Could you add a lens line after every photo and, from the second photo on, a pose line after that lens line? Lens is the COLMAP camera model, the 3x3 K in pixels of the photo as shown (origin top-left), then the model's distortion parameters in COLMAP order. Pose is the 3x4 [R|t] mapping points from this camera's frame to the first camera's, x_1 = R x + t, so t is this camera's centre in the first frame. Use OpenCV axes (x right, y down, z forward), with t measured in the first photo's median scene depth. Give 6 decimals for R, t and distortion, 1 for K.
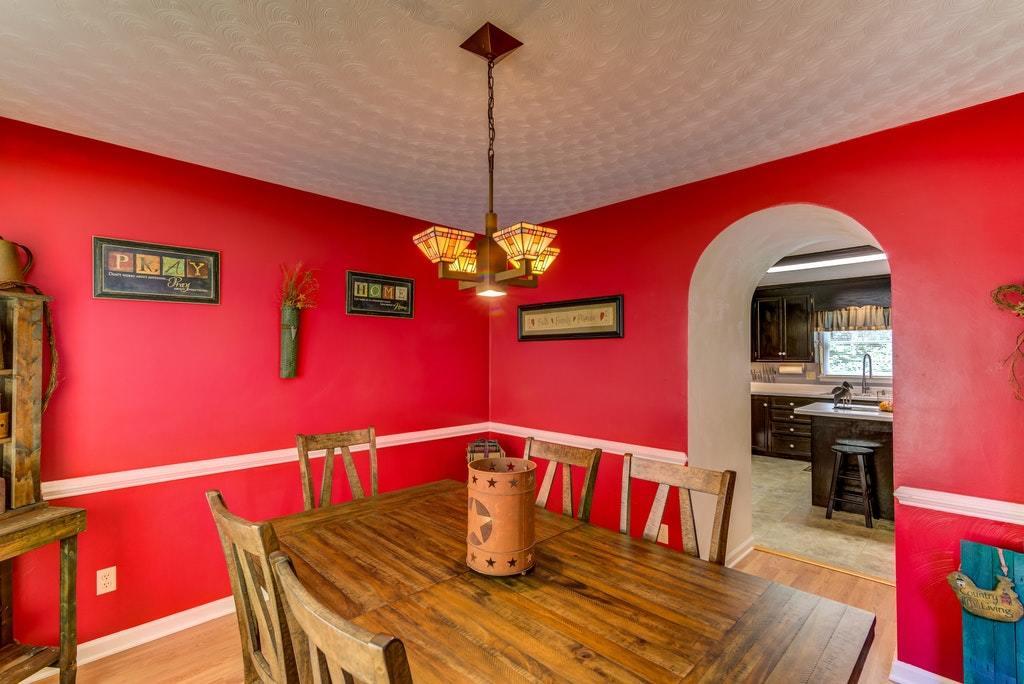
lens RADIAL K [[460.3, 0, 512.6], [0, 460.3, 348.6], [0, 0, 1]] dist [0.001427, -0.000251]
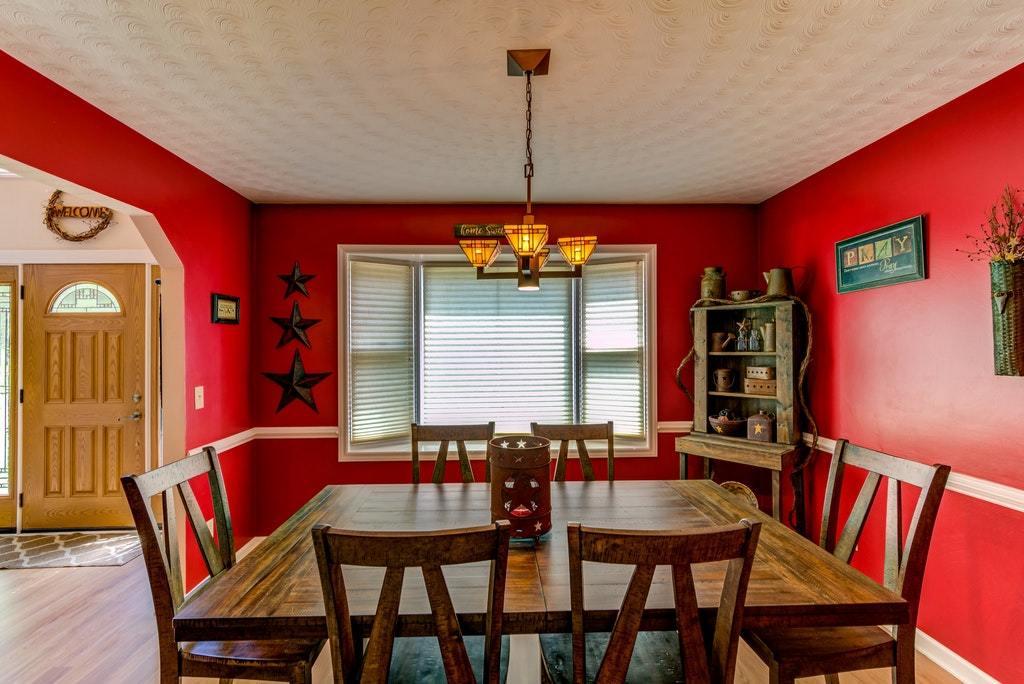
lens RADIAL K [[460.3, 0, 510.7], [0, 460.3, 343.5], [0, 0, 1]] dist [0.001427, -0.000251]
pose [[-0.669434, 0.001978, -0.742869, 0.500330], [0.023875, 0.999537, -0.018854, 0.019270], [0.742488, -0.030357, -0.669171, 1.054026]]
